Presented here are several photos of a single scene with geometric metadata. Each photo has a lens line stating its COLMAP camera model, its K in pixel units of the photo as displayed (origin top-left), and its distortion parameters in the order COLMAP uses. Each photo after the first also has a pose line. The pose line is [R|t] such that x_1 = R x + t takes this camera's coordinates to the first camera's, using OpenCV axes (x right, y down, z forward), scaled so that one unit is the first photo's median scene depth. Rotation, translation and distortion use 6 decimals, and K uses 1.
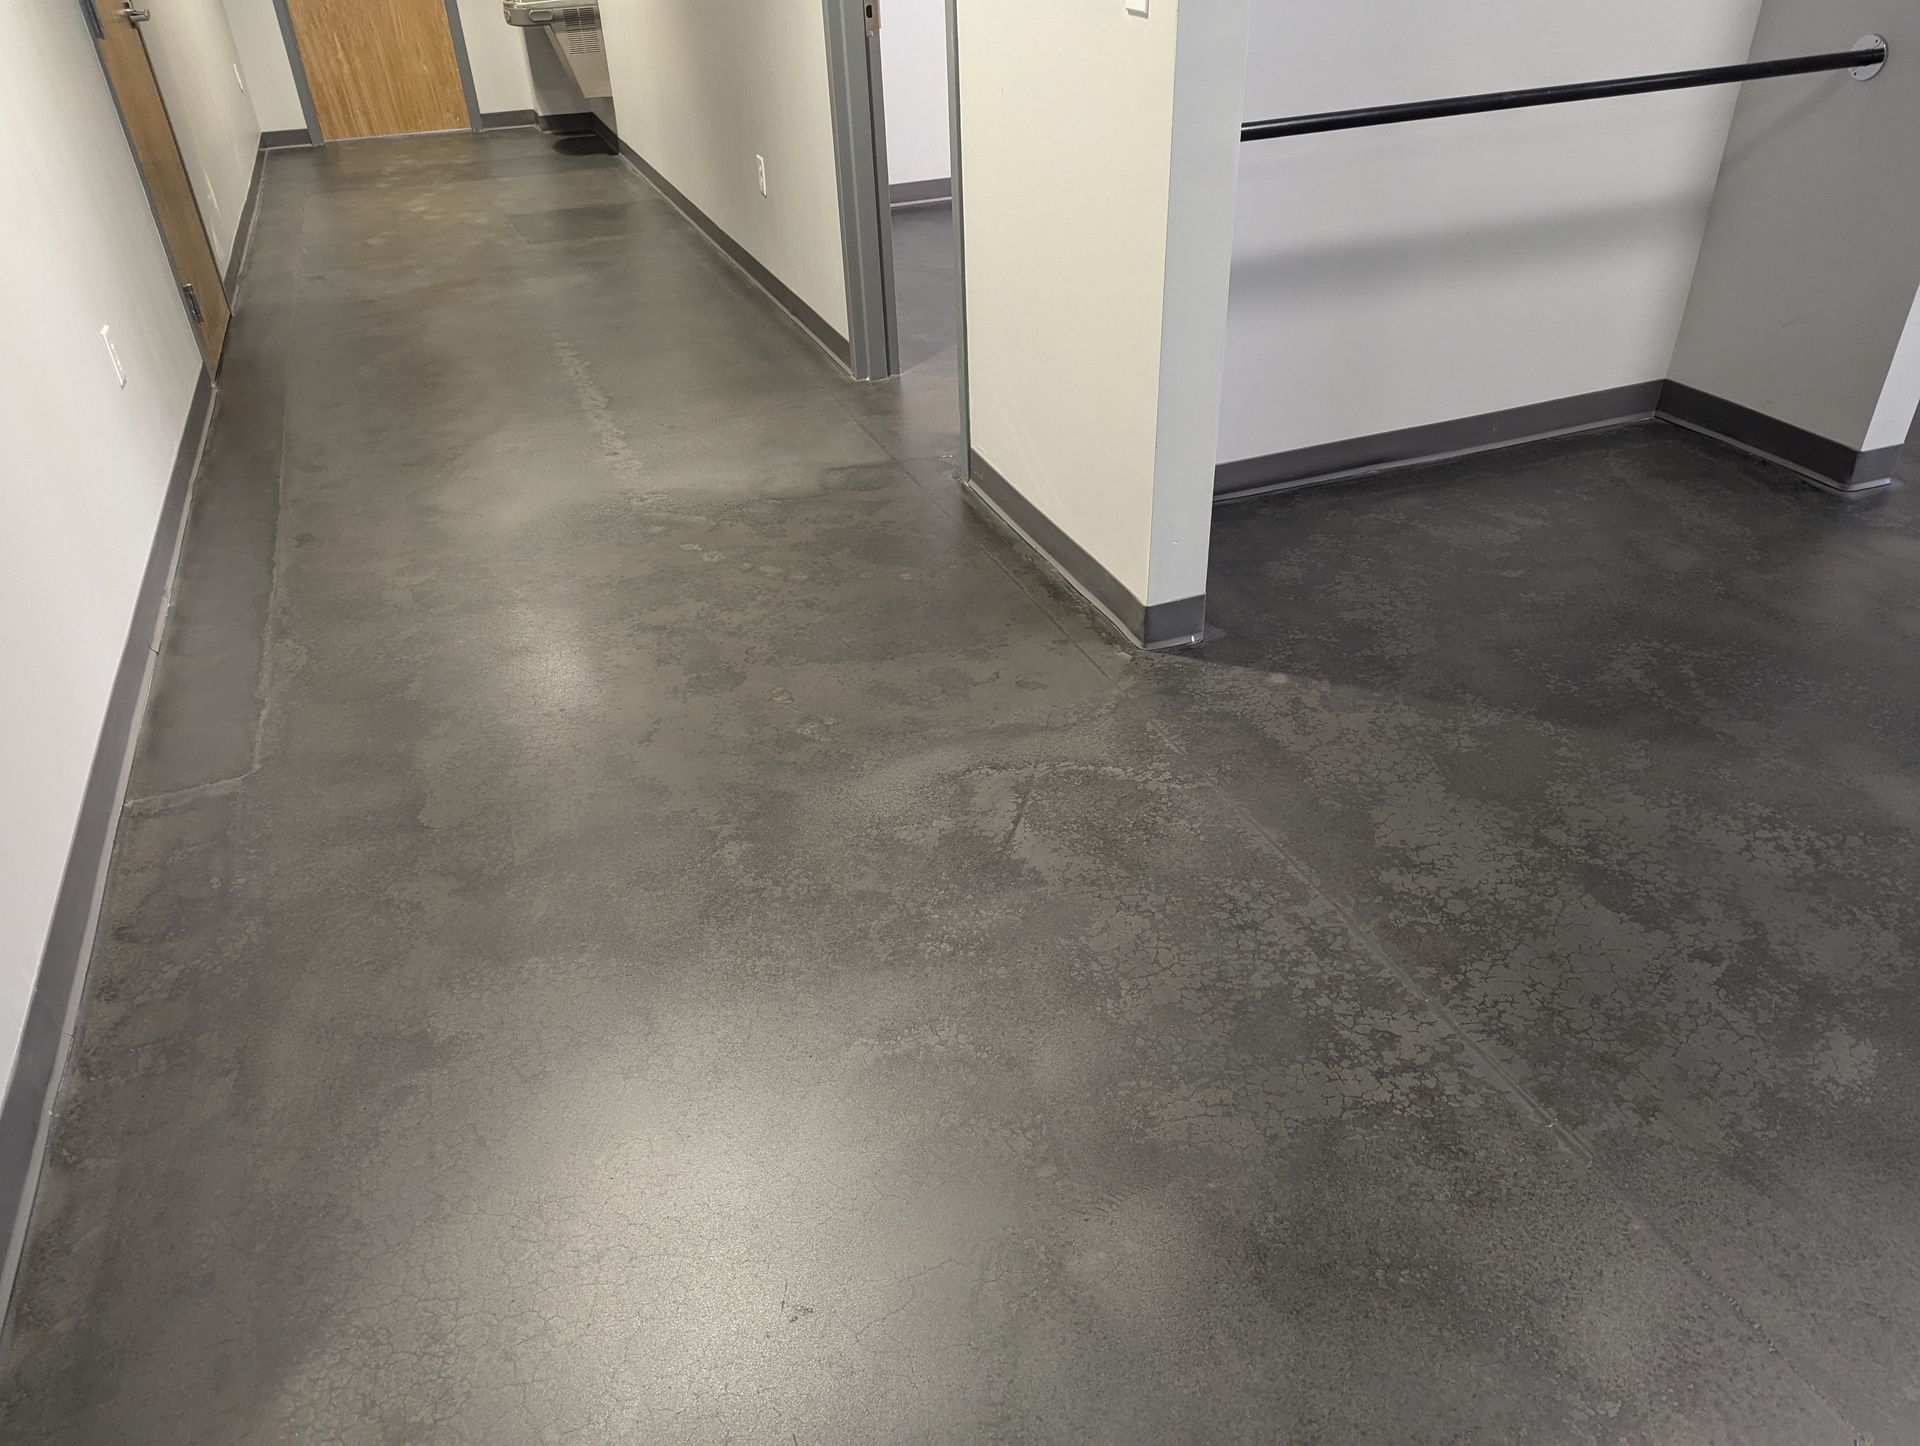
lens RADIAL K [[1393.2, 0, 958.4], [0, 1393.2, 741.6], [0, 0, 1]] dist [0.071359, -0.068330]
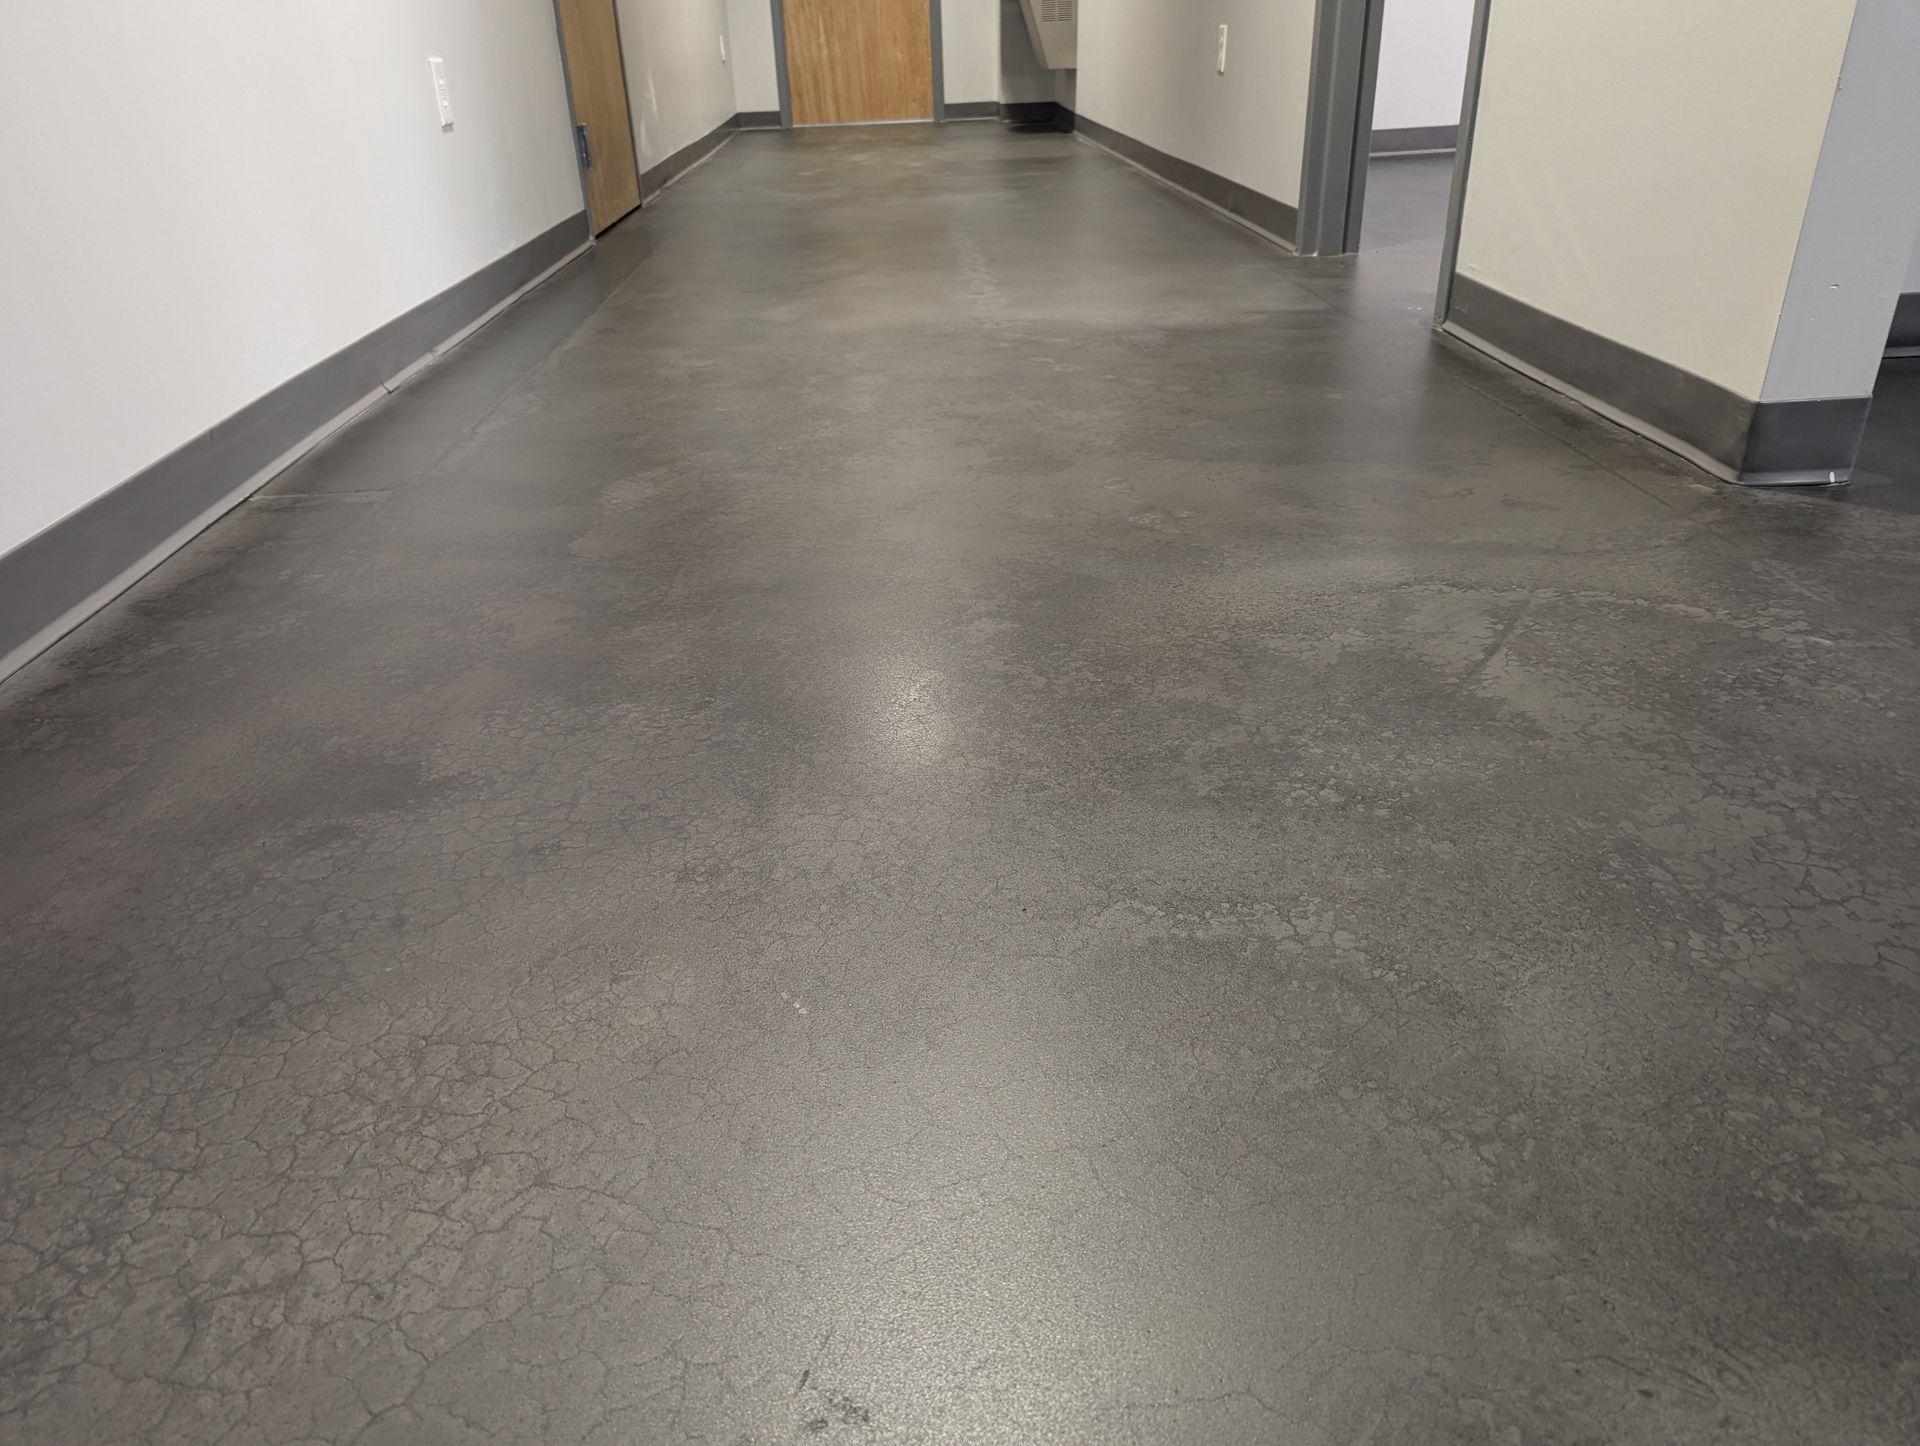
lens RADIAL K [[1393.2, 0, 918.8], [0, 1393.2, 739.2], [0, 0, 1]] dist [0.071359, -0.068330]
pose [[0.943712, 0.148954, -0.295330, -0.001931], [-0.171023, 0.983987, -0.050205, 0.144130], [0.283123, 0.097887, 0.954075, 0.372387]]
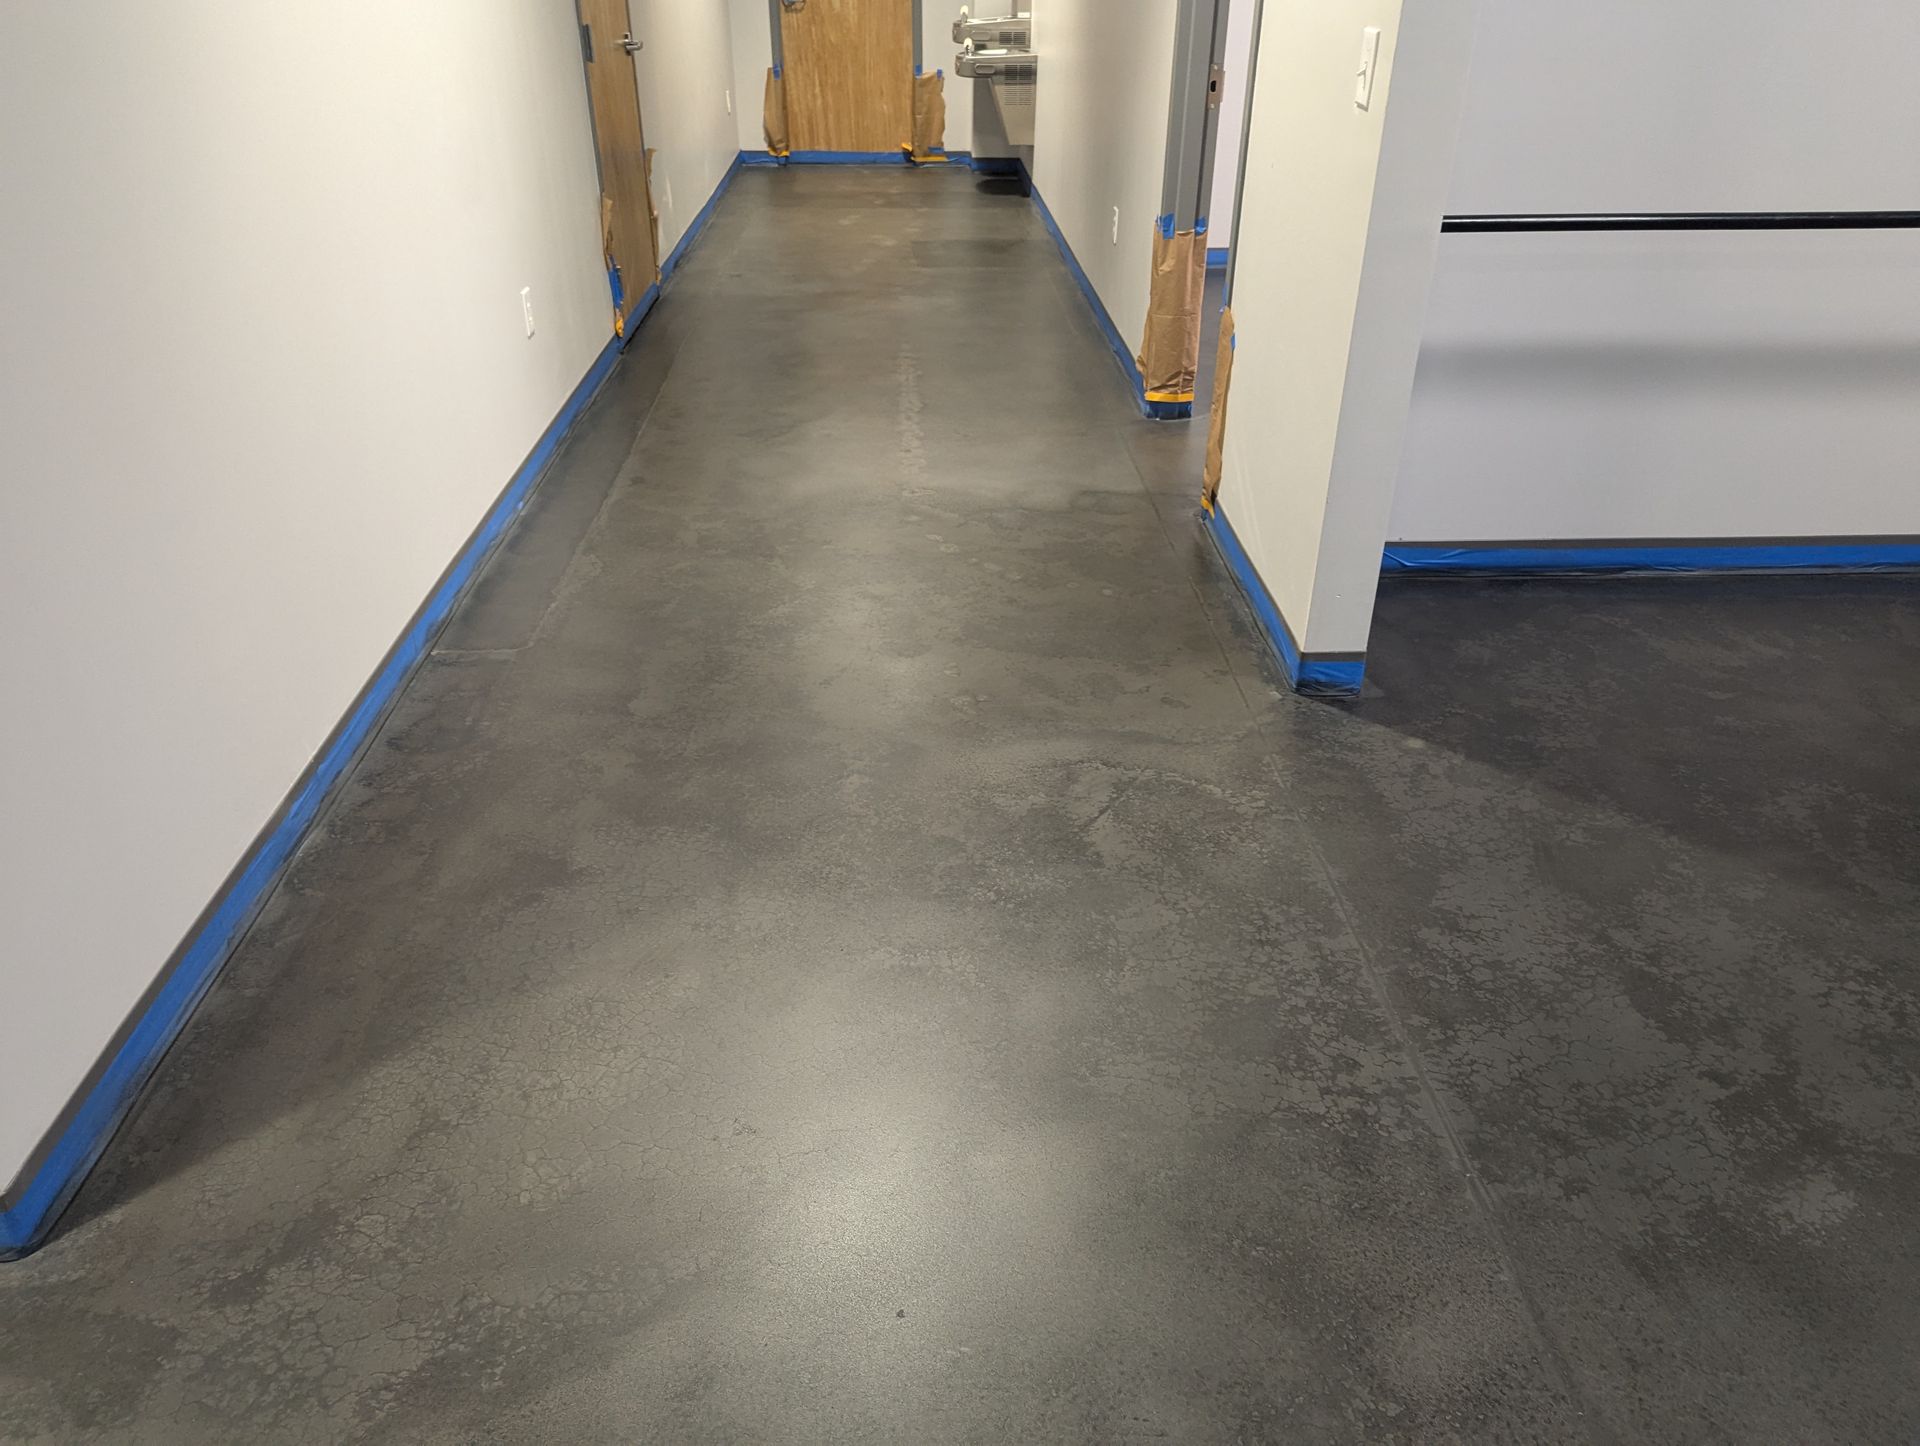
lens RADIAL K [[1393.2, 0, 934.9], [0, 1393.2, 704.7], [0, 0, 1]] dist [0.071359, -0.068330]
pose [[0.943732, 0.192737, -0.268742, 0.177831], [-0.207088, 0.977981, -0.025833, 0.028212], [0.257846, 0.080032, 0.962866, -0.087955]]
